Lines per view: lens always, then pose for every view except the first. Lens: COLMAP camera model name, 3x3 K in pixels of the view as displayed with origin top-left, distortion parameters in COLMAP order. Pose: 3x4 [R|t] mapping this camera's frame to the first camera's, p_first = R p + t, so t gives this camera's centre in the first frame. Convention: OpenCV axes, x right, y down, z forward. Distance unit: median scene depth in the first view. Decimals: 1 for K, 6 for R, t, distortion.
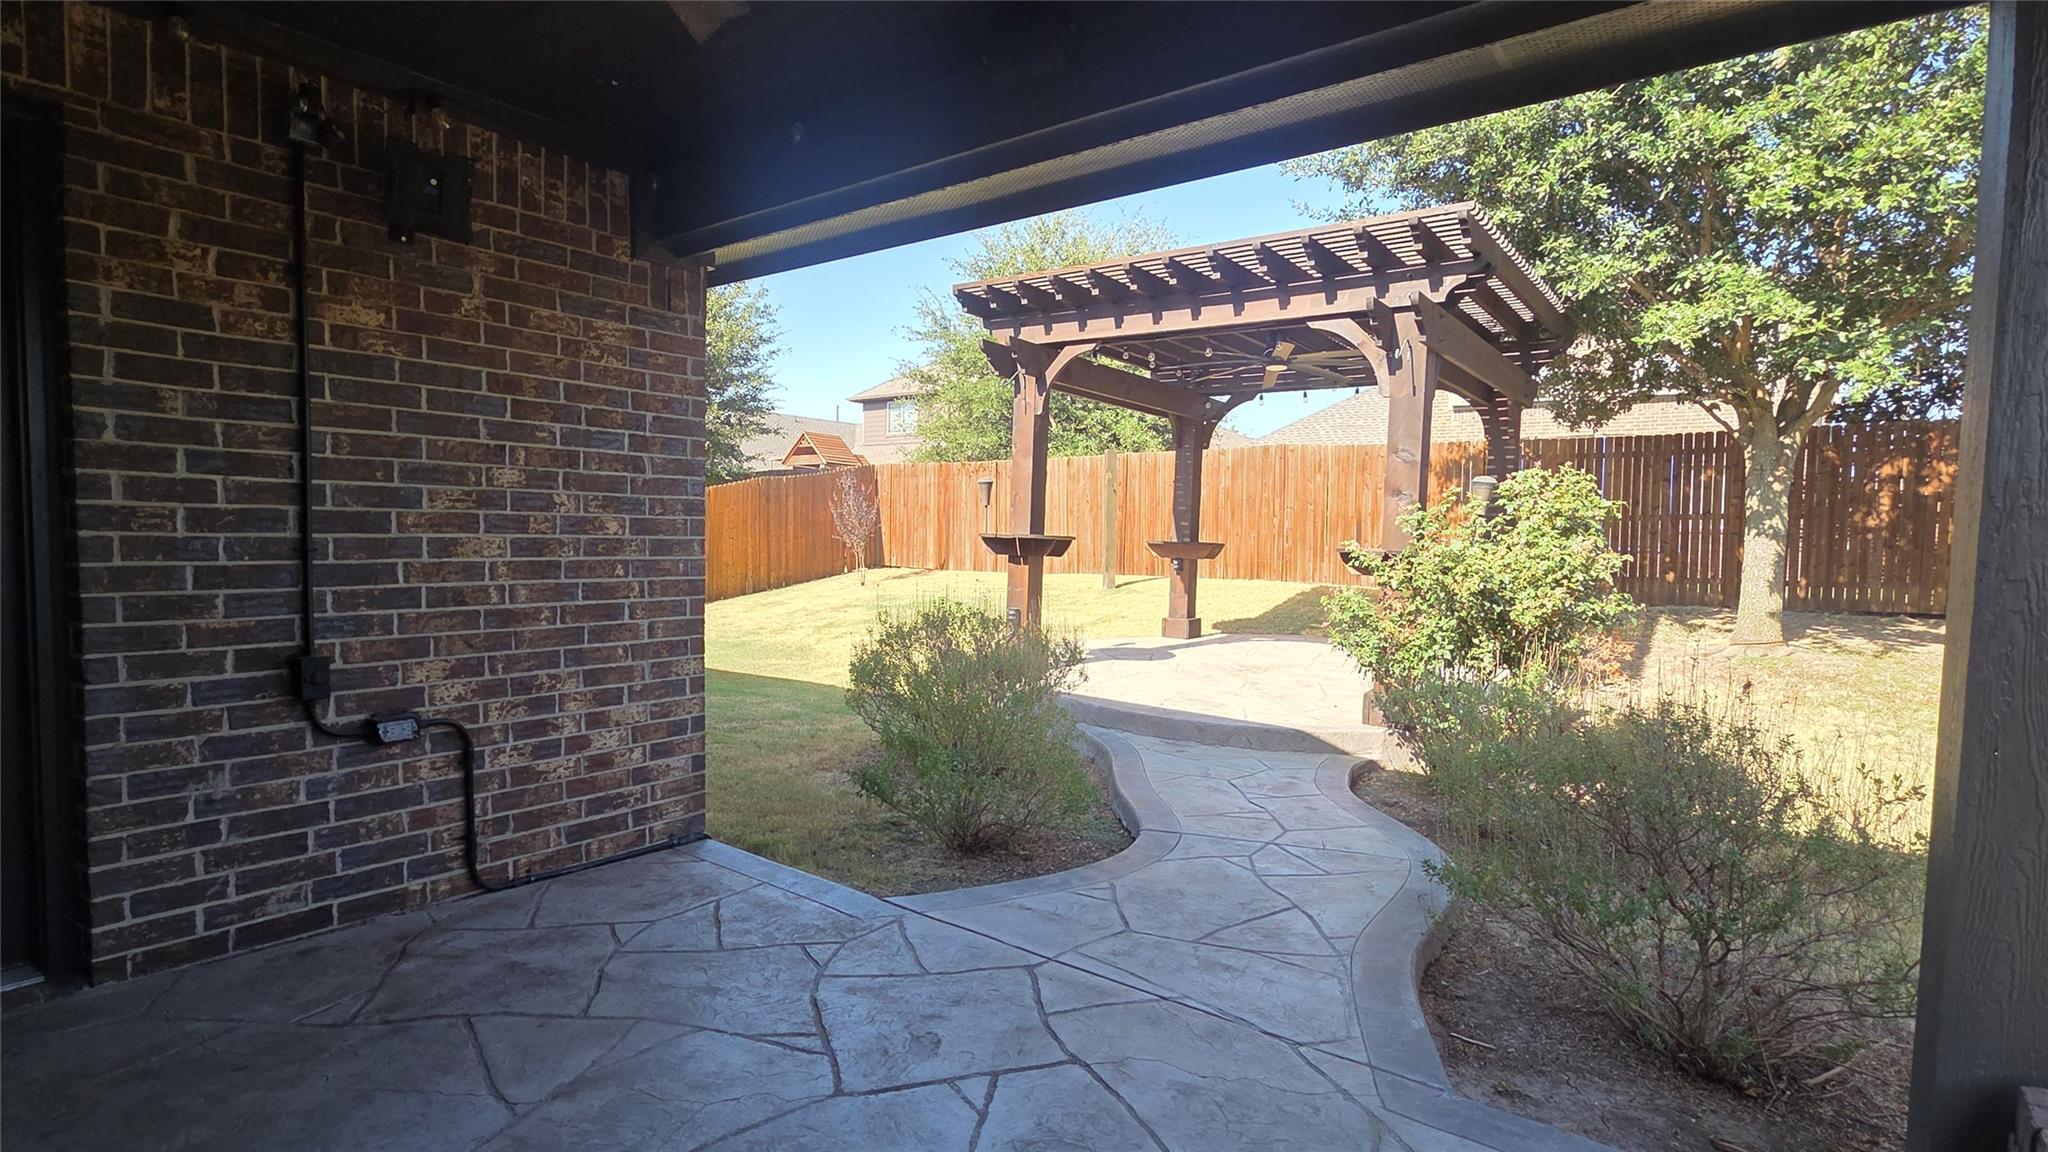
lens RADIAL K [[993.2, 0, 1008.5], [0, 993.2, 580.2], [0, 0, 1]] dist [0.011395, -0.002075]
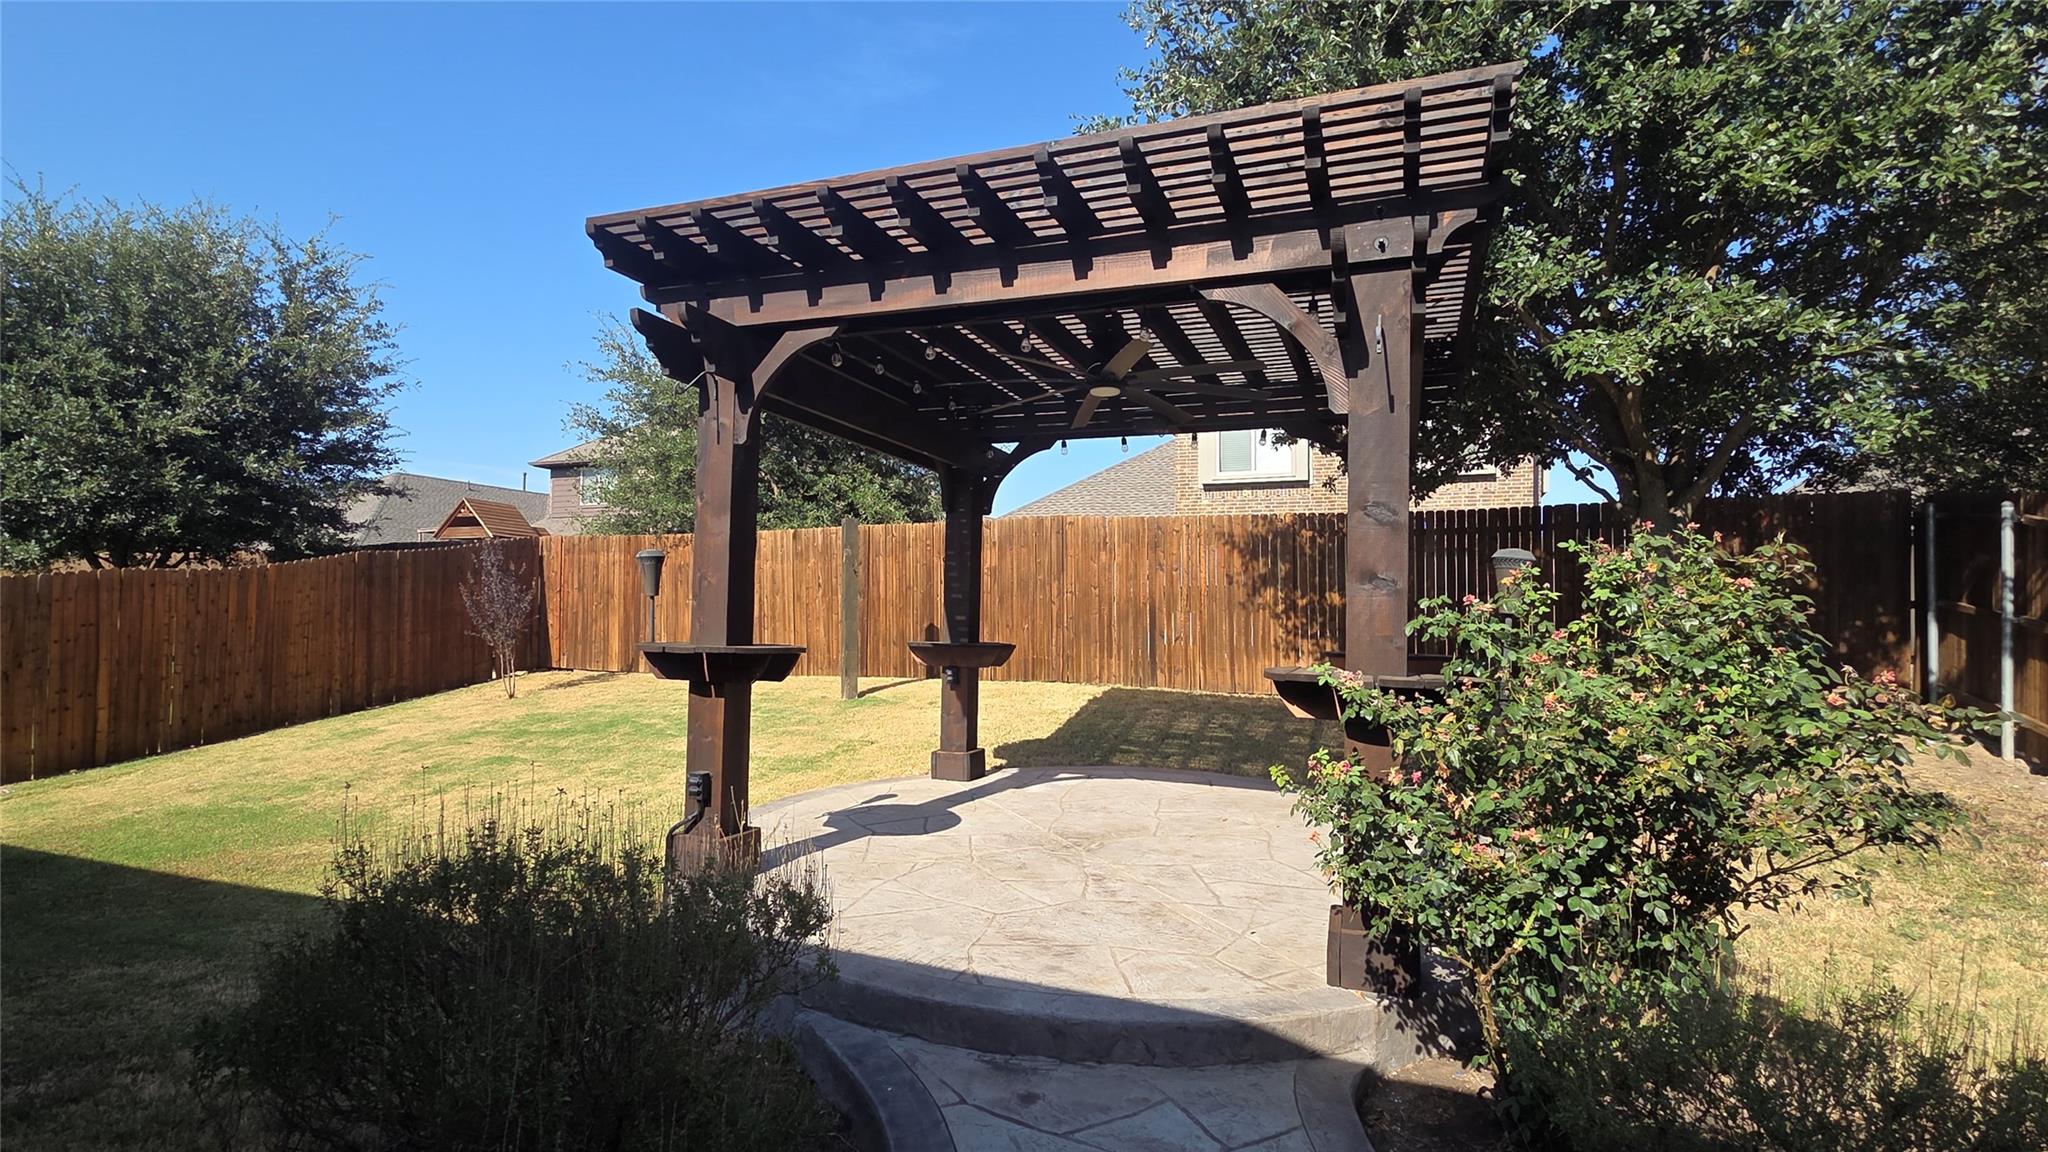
lens RADIAL K [[993.2, 0, 1009.8], [0, 993.2, 591.6], [0, 0, 1]] dist [0.011395, -0.002075]
pose [[0.963345, -0.003686, 0.268241, 0.020641], [0.022178, 0.997577, -0.065942, -0.028870], [-0.267348, 0.069474, 0.961092, 0.316973]]
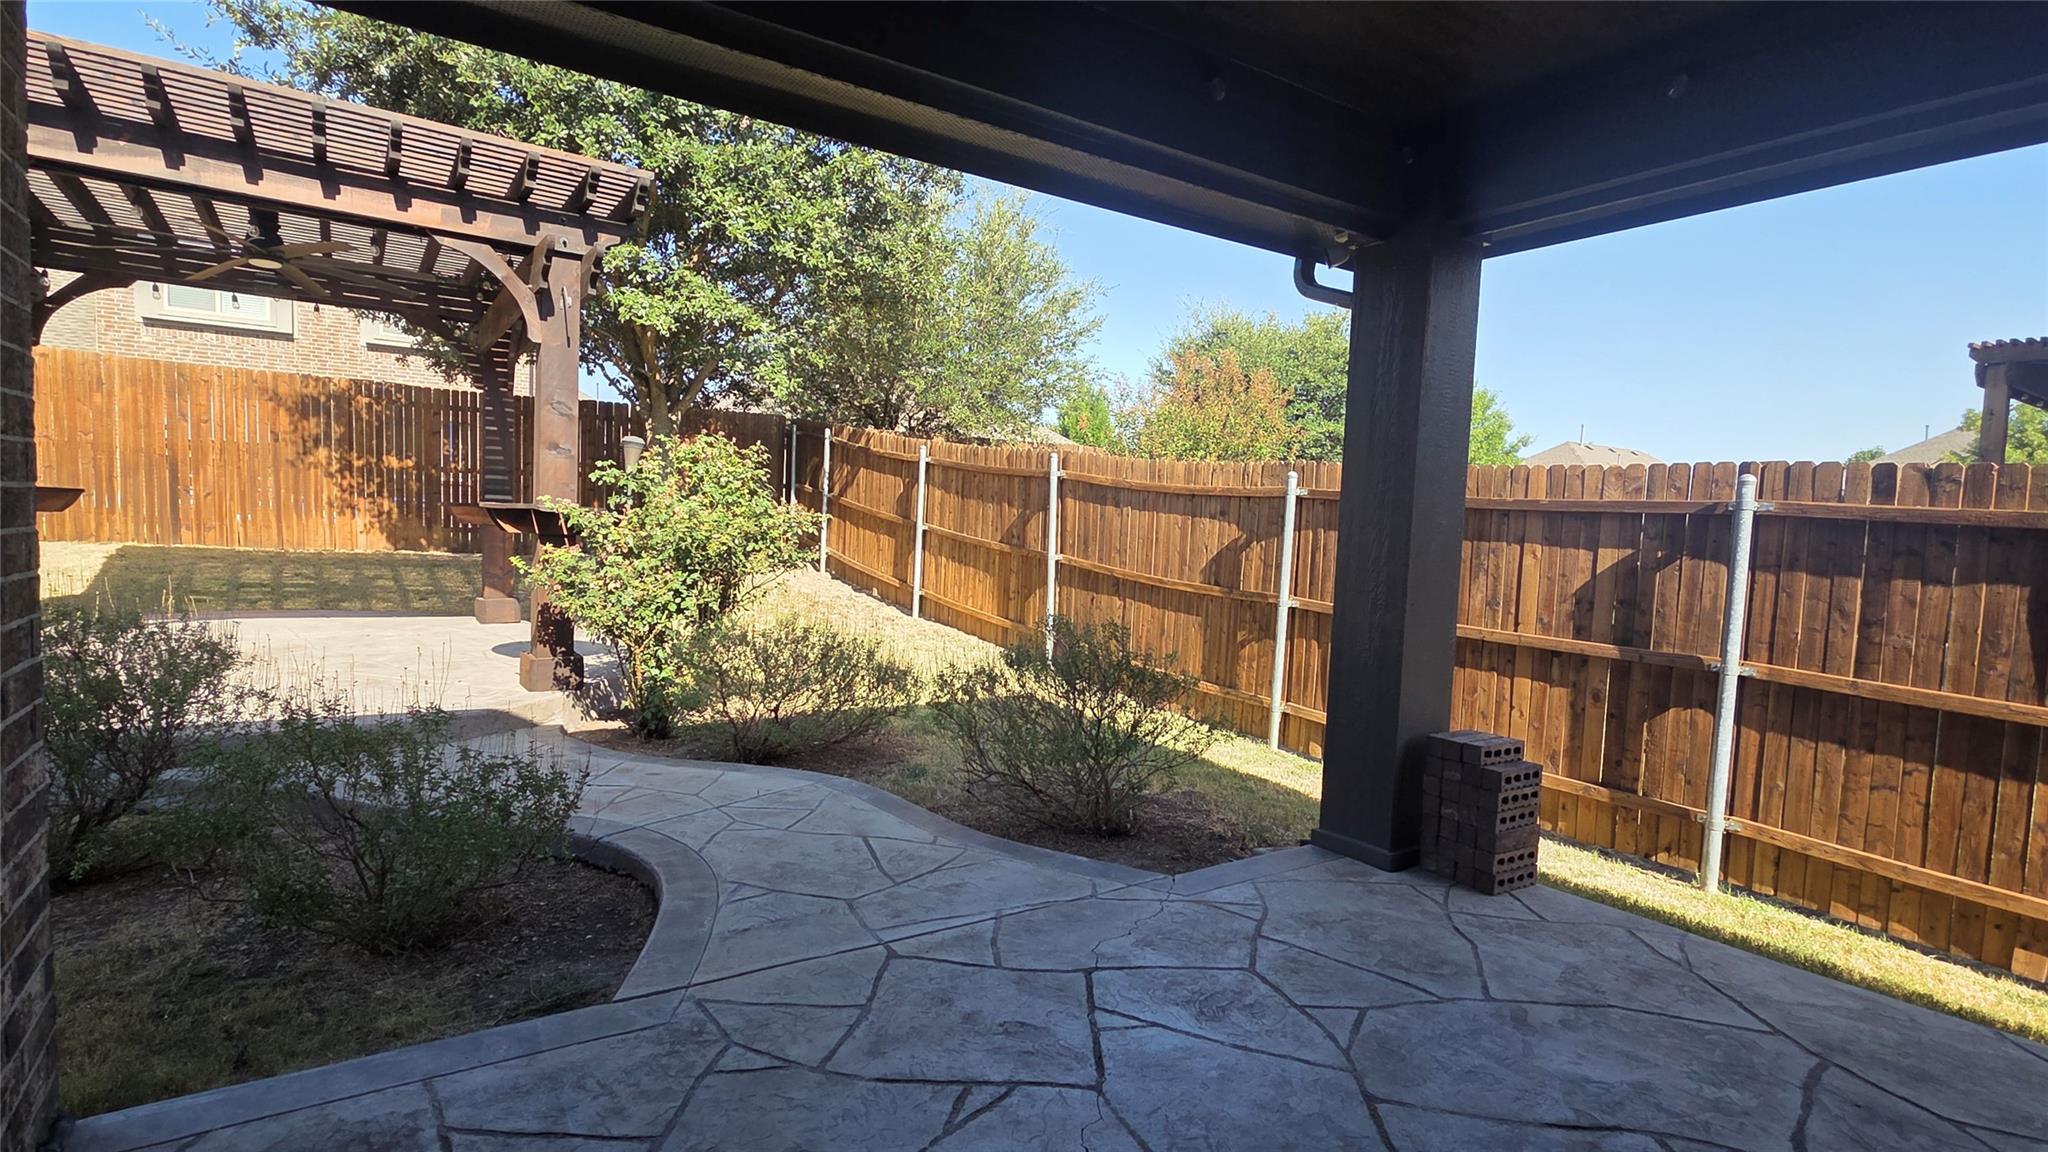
lens RADIAL K [[993.2, 0, 1010.1], [0, 993.2, 580.5], [0, 0, 1]] dist [0.011395, -0.002075]
pose [[0.323346, -0.066518, 0.943940, -0.243071], [0.015471, 0.997765, 0.065011, -0.009141], [-0.946154, -0.006417, 0.323652, 0.173851]]
